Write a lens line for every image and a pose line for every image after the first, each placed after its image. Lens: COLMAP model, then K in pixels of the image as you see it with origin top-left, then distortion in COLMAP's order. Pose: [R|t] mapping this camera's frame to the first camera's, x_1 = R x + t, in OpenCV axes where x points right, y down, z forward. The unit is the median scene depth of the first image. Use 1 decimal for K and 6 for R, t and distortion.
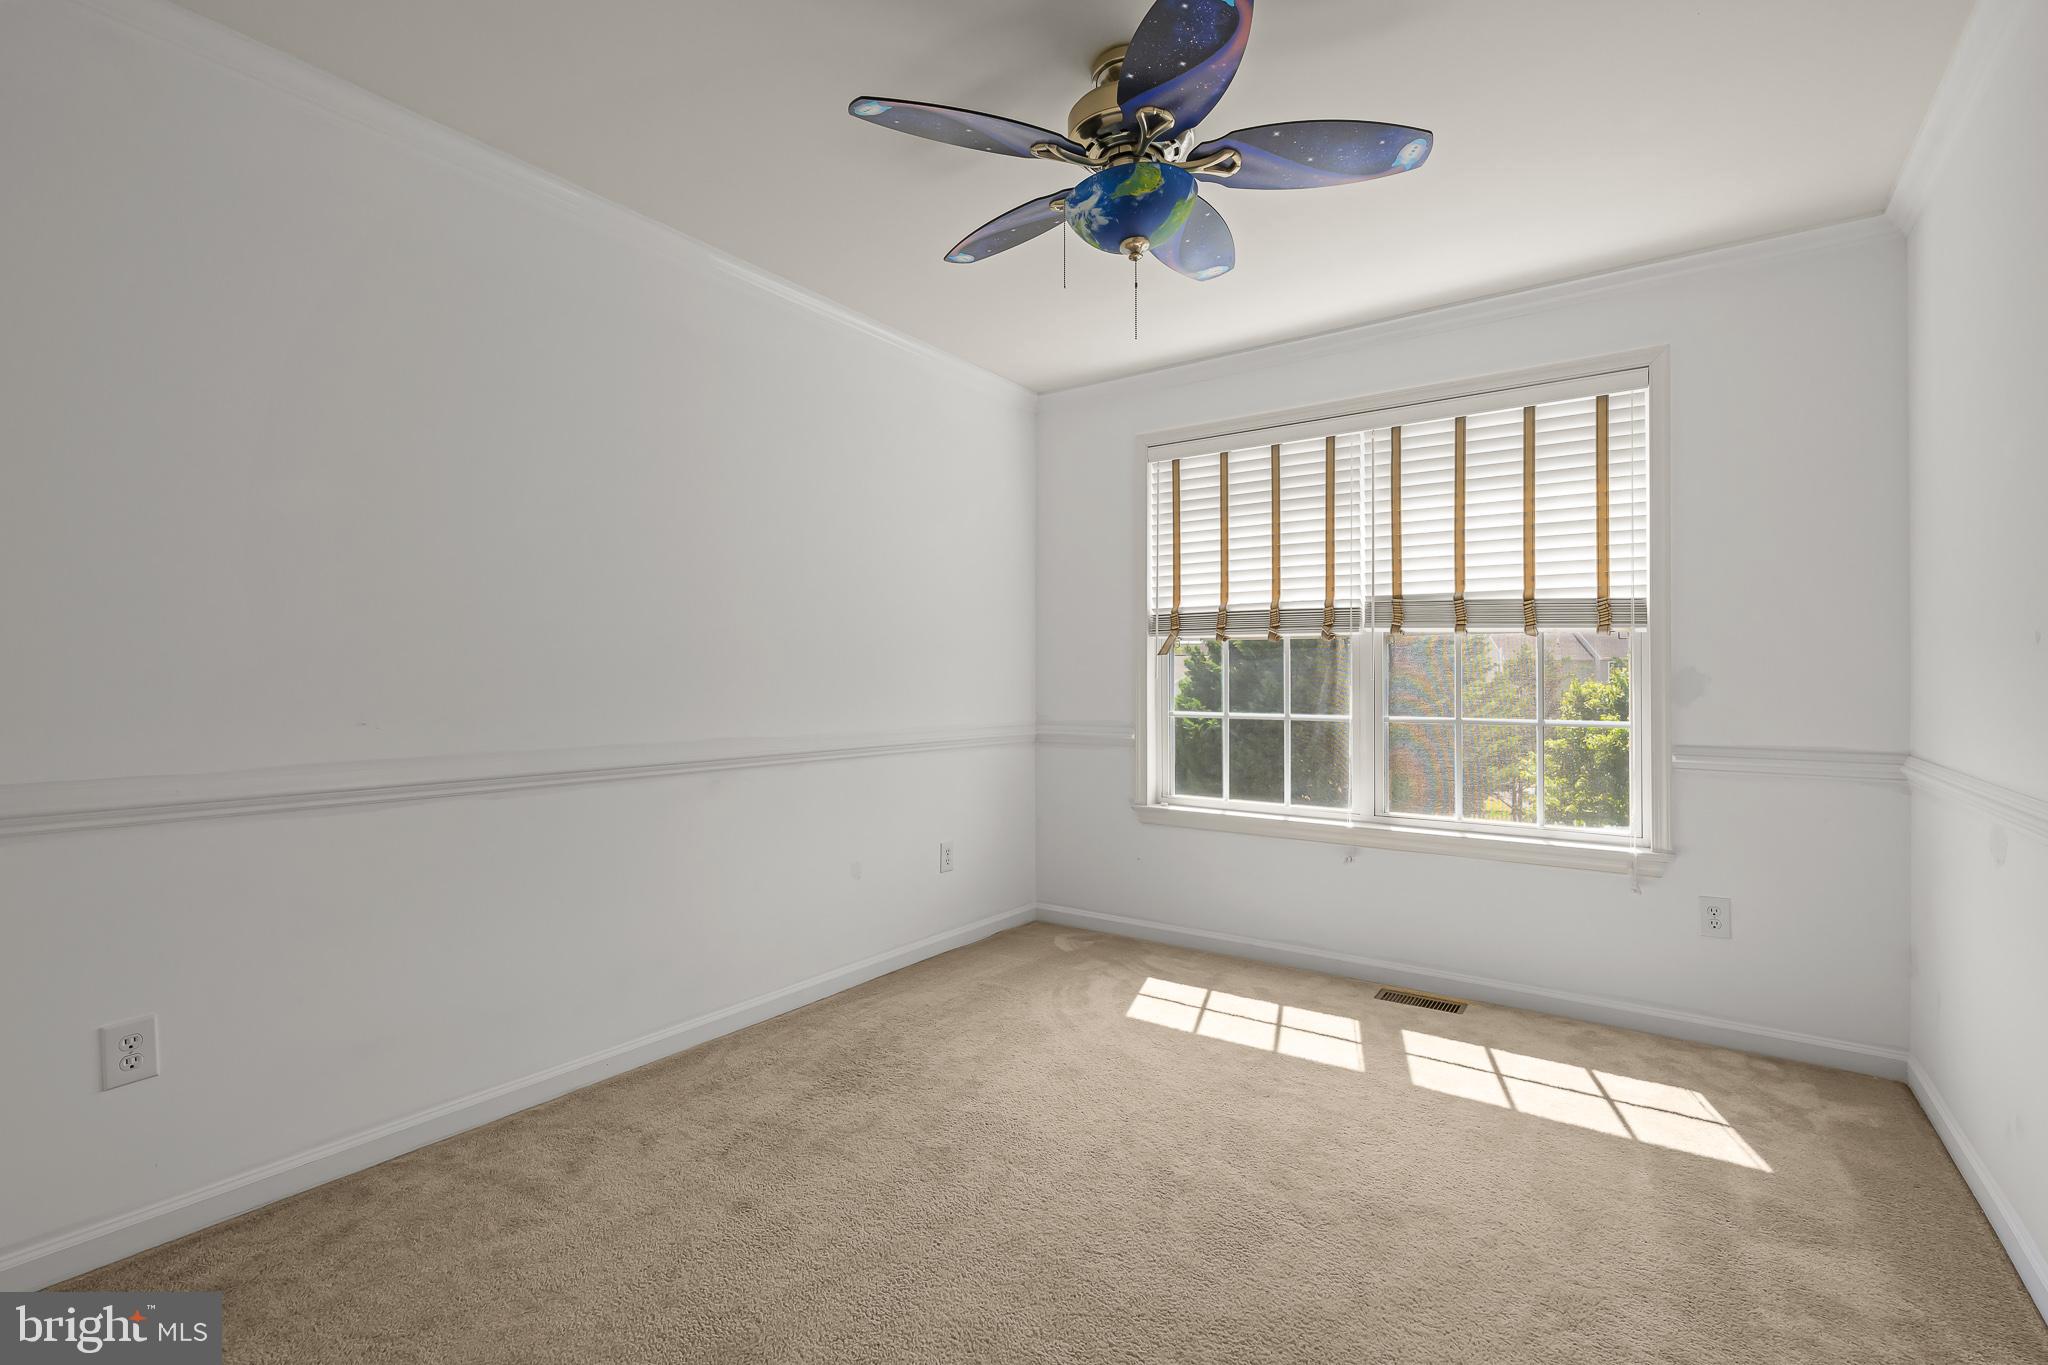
lens RADIAL K [[842.8, 0, 985.8], [0, 842.8, 680.4], [0, 0, 1]] dist [-0.001241, -0.000301]
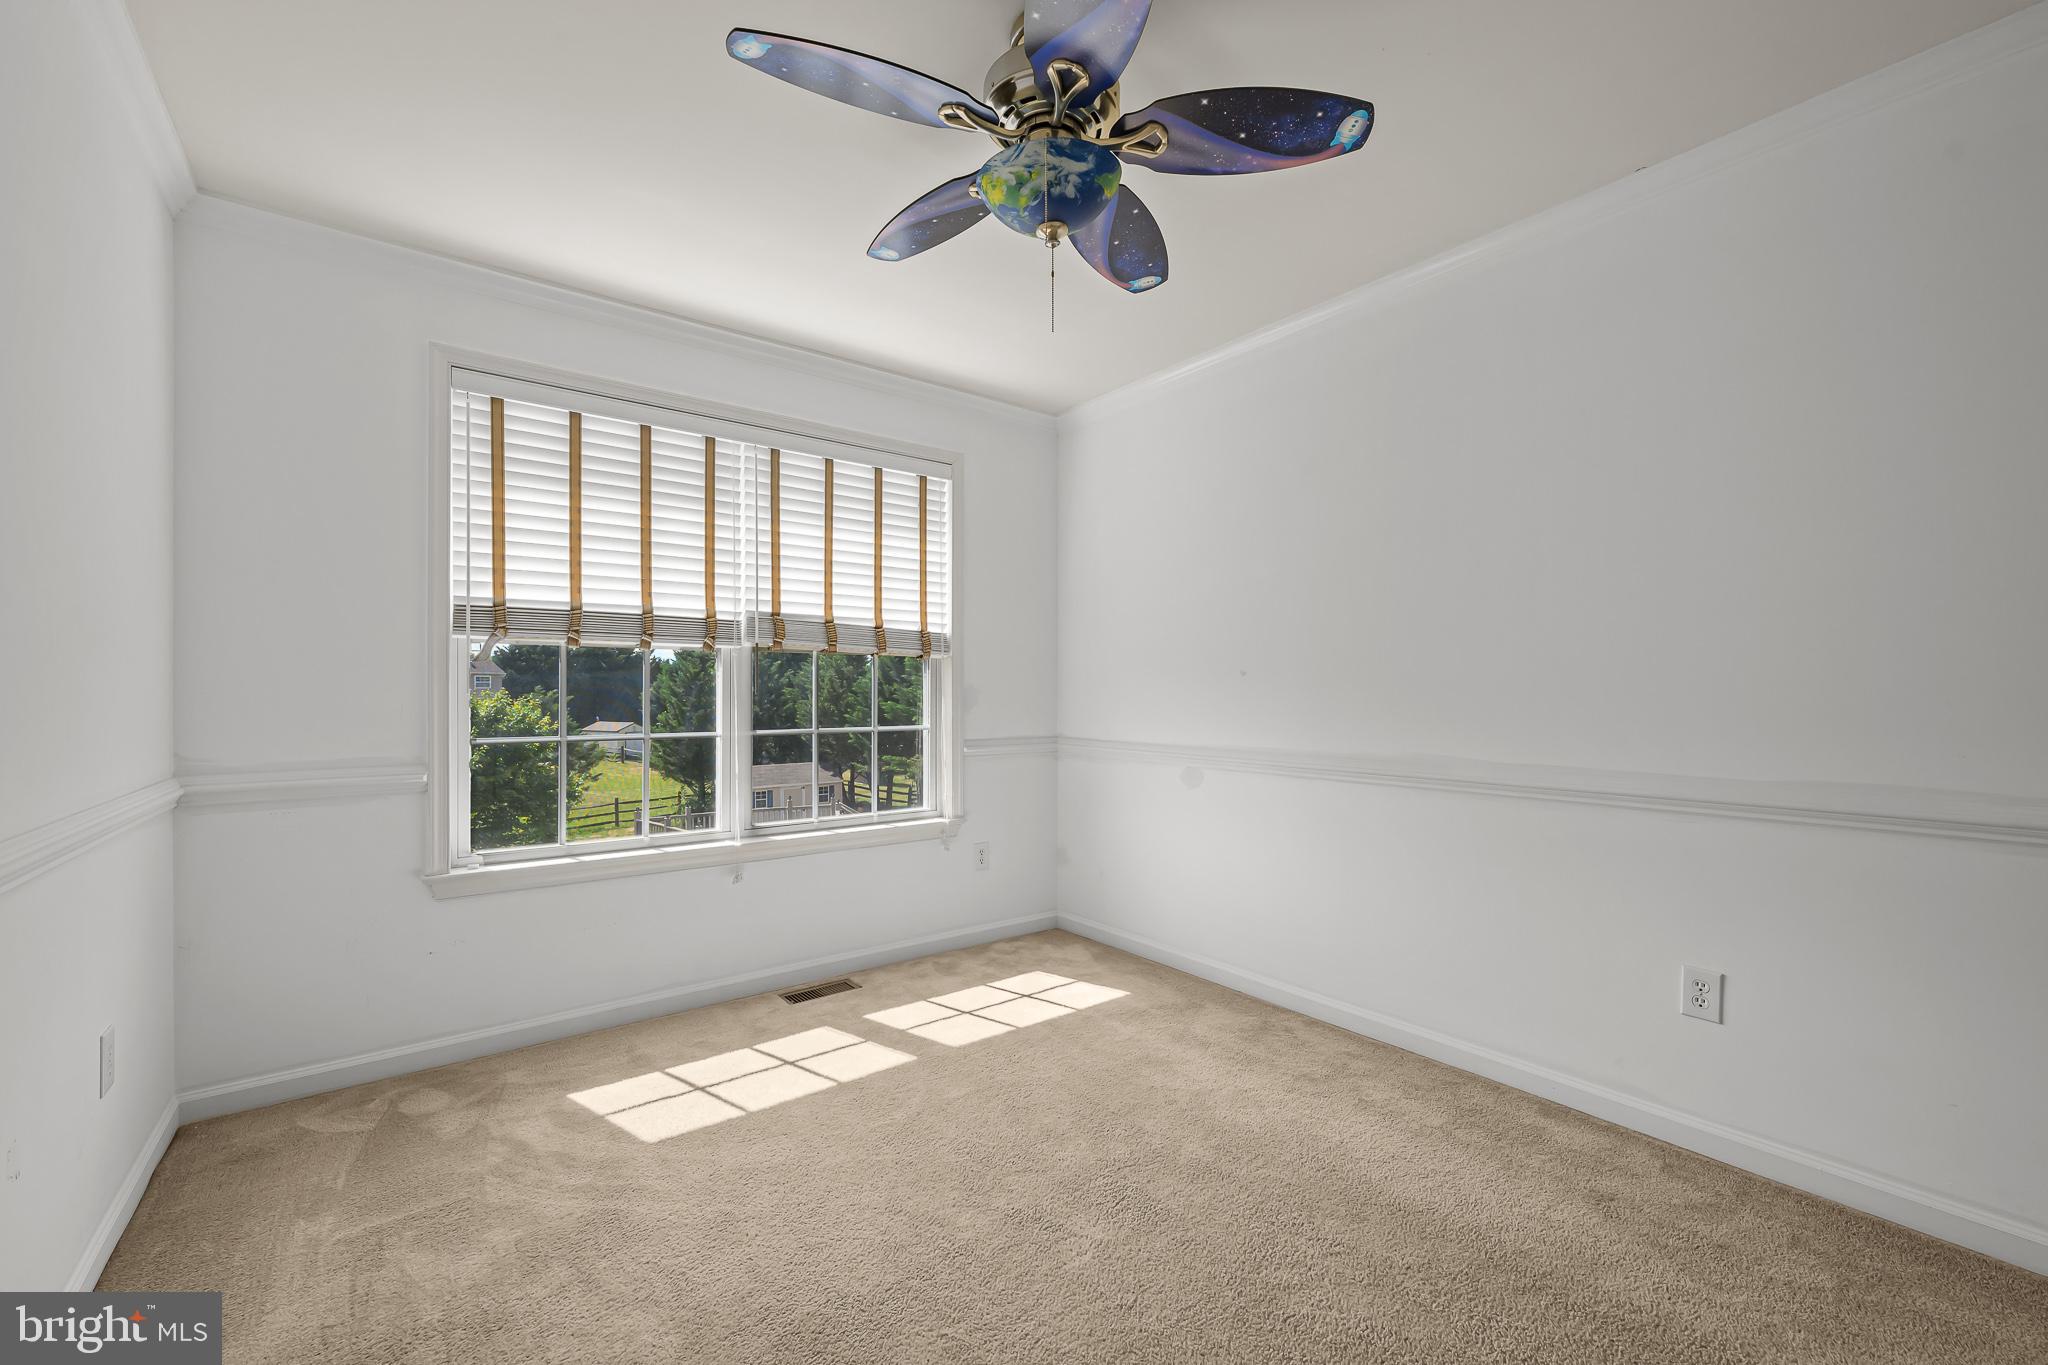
lens RADIAL K [[818.7, 0, 1019.5], [0, 818.7, 690.6], [0, 0, 1]] dist [0.001339, 0.000067]
pose [[0.317921, -0.005922, 0.948099, -0.369914], [-0.002037, 0.999974, 0.006929, -0.012552], [-0.948115, -0.004135, 0.317901, 0.393736]]
